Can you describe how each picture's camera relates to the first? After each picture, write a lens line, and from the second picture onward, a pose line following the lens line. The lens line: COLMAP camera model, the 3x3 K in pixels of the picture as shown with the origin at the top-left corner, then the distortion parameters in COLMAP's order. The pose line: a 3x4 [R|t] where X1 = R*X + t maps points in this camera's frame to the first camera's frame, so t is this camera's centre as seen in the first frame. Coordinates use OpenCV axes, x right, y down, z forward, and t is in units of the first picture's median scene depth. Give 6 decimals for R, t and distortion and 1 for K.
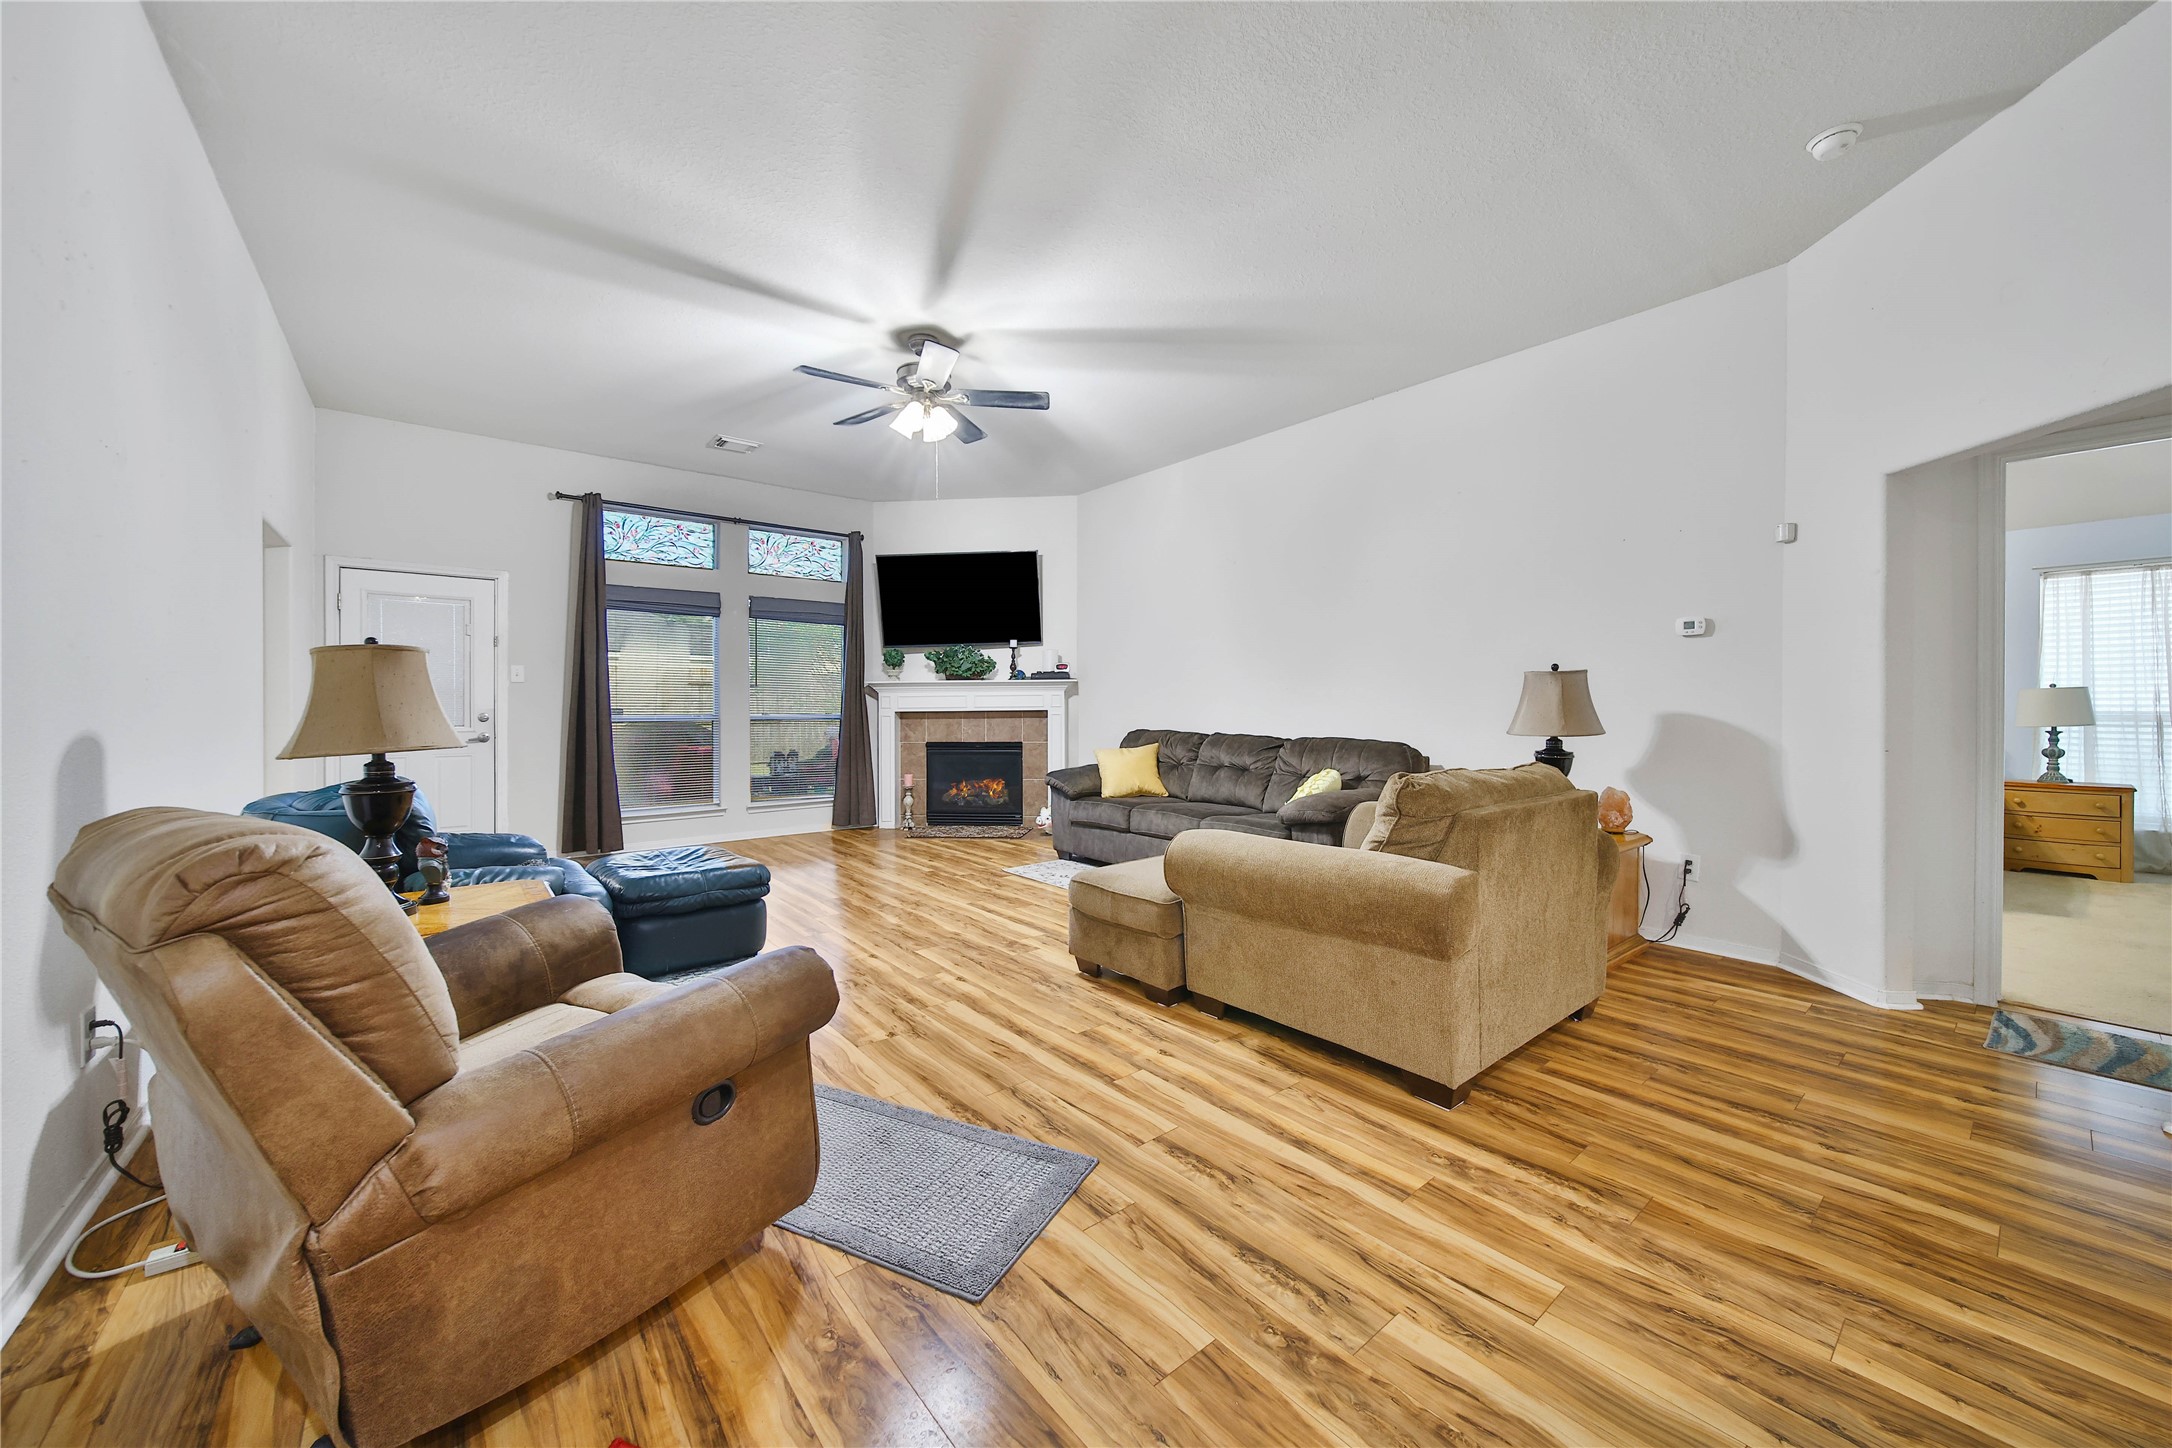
lens RADIAL K [[791.3, 0, 1087.1], [0, 791.3, 709.7], [0, 0, 1]] dist [-0.000150, 0.000071]
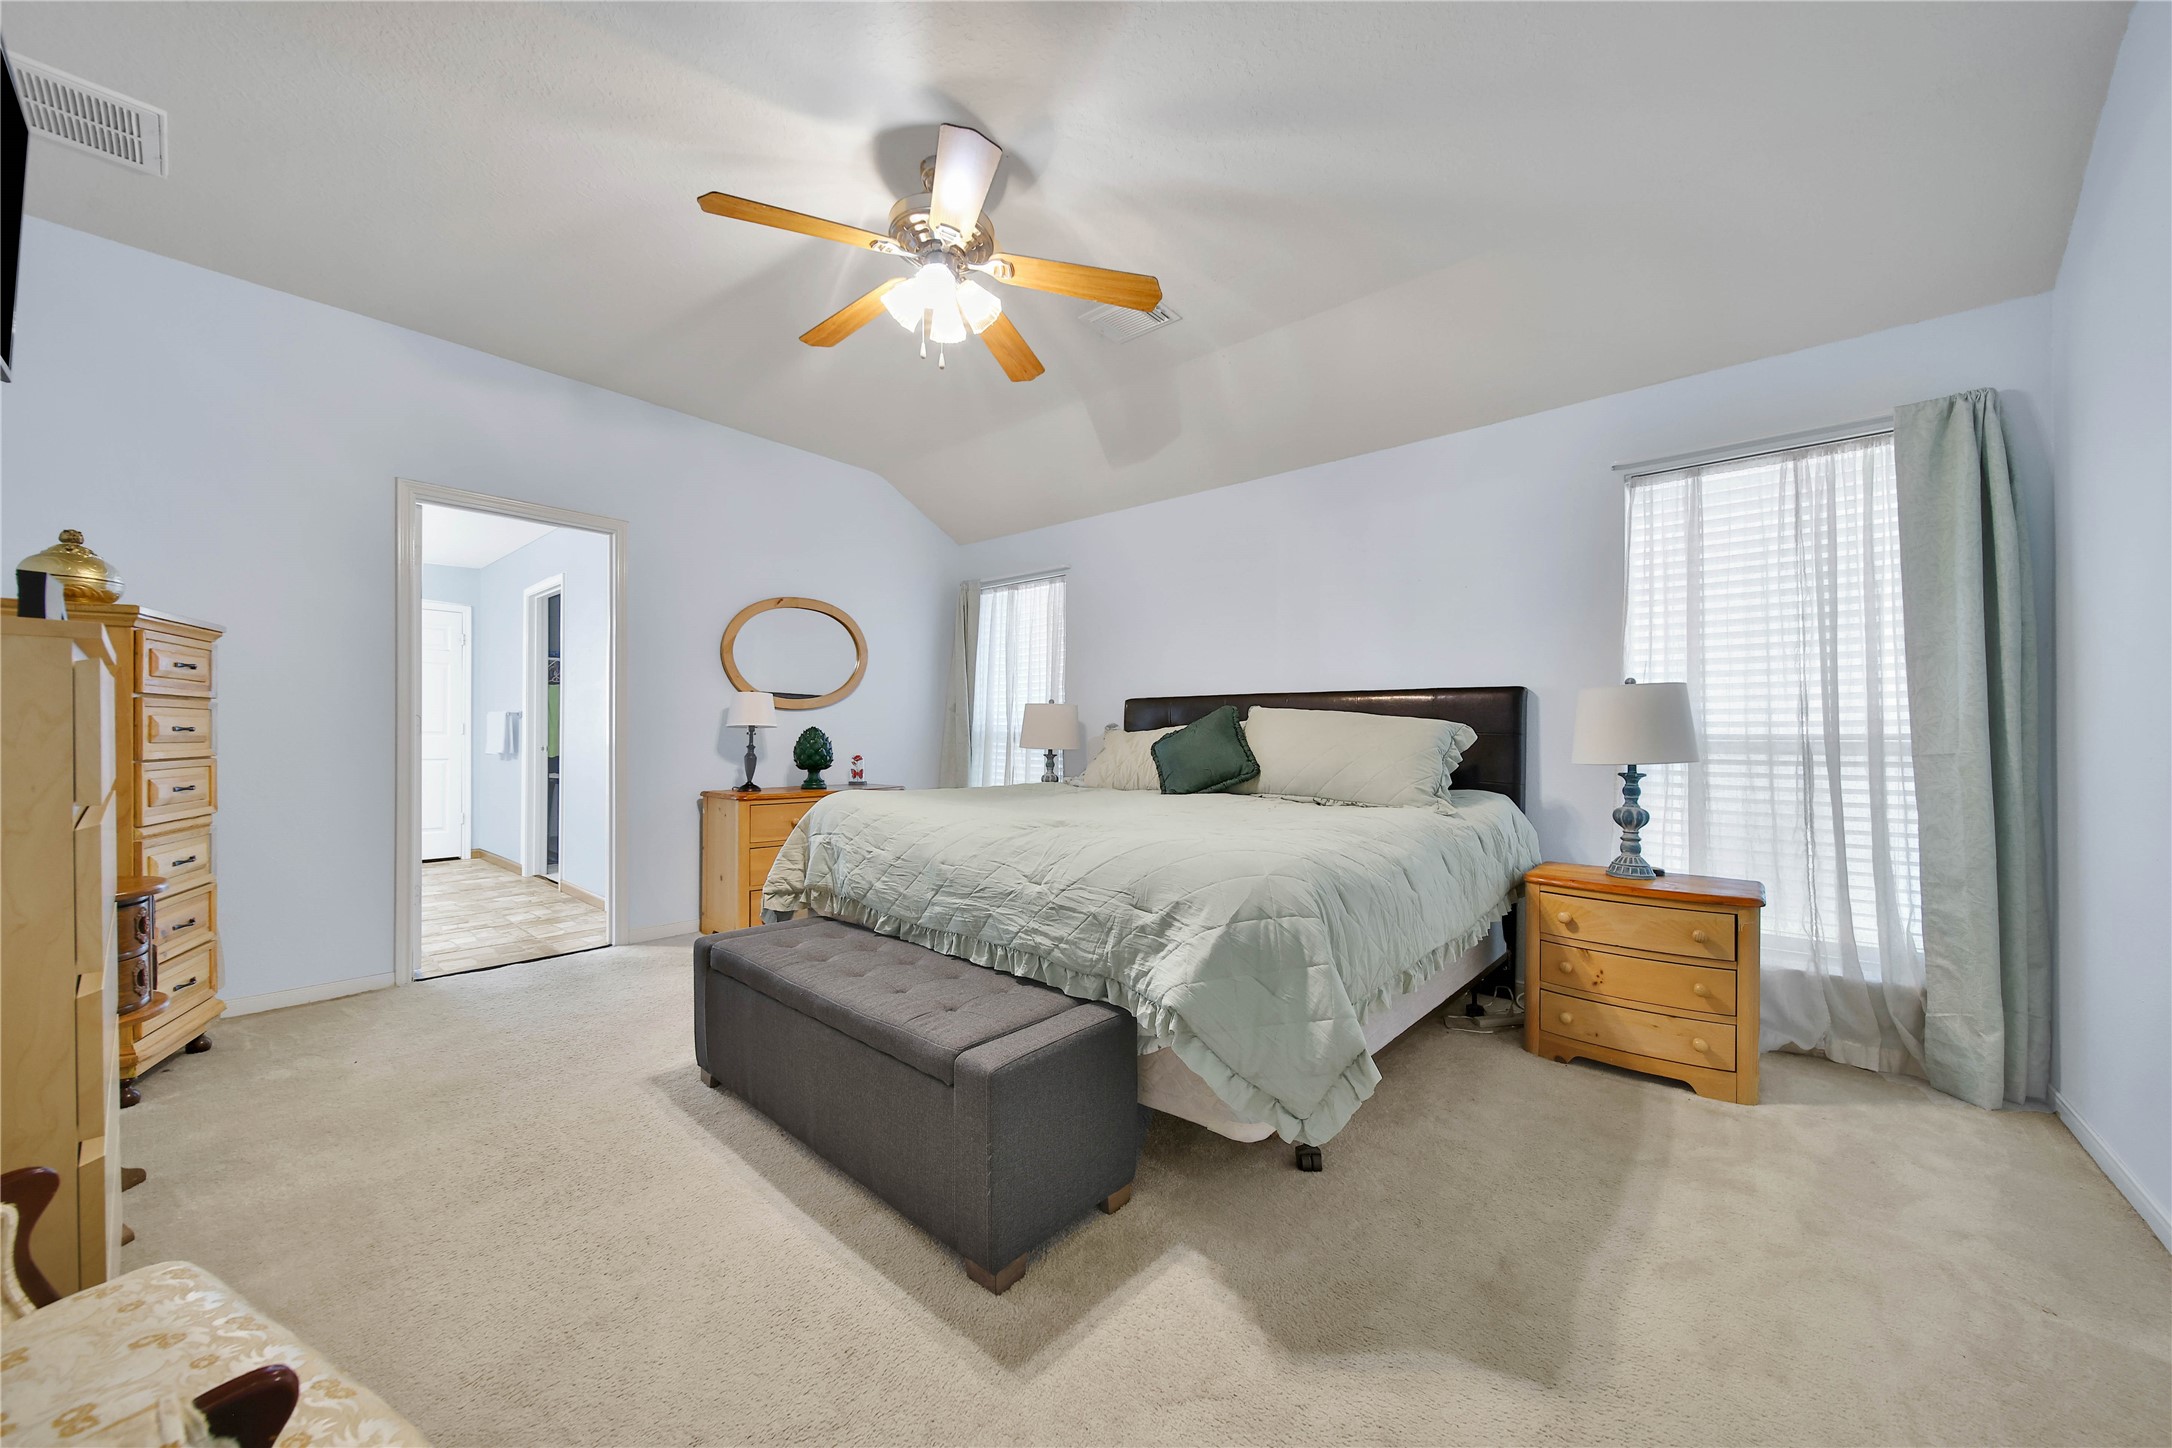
lens RADIAL K [[766.2, 0, 1082.2], [0, 766.2, 735.1], [0, 0, 1]] dist [-0.001557, -0.000442]
pose [[0.985664, 0.005881, 0.168618, 0.641342], [-0.005304, 0.999978, -0.003876, 0.005403], [-0.168638, 0.002926, 0.985674, 0.468264]]
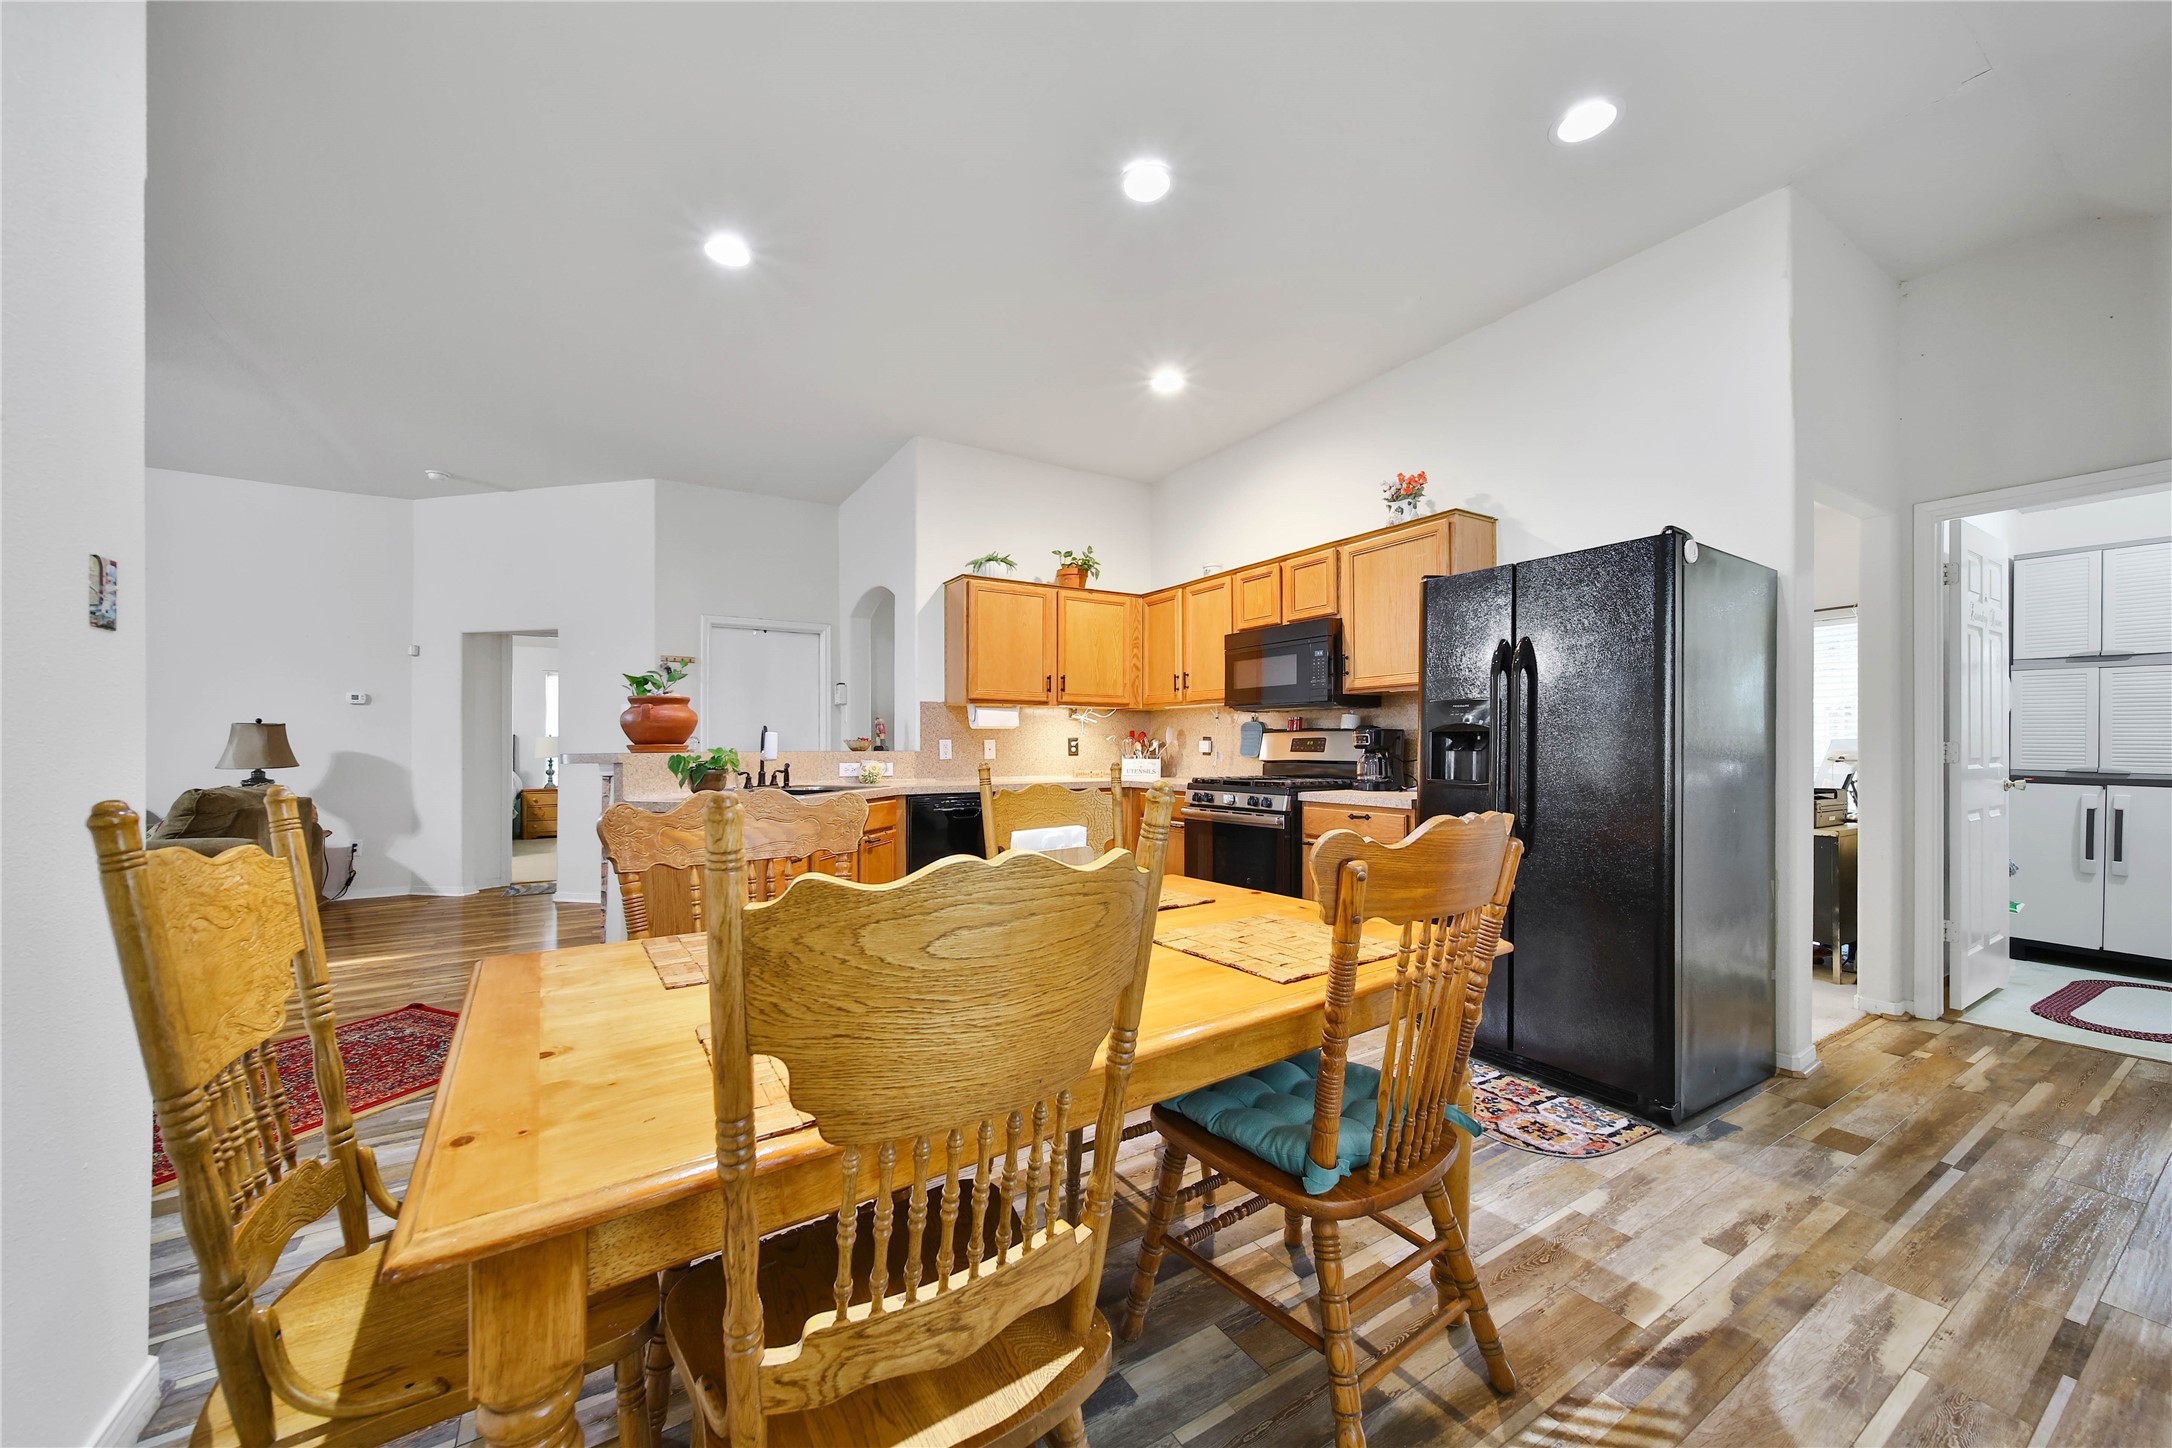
lens RADIAL K [[800.9, 0, 1085.1], [0, 800.9, 740.8], [0, 0, 1]] dist [0.000310, 0.000003]
pose [[0.135757, 0.005664, 0.990726, -0.371949], [0.009209, 0.999933, -0.006979, 0.003997], [-0.990699, 0.010071, 0.135696, -0.395090]]
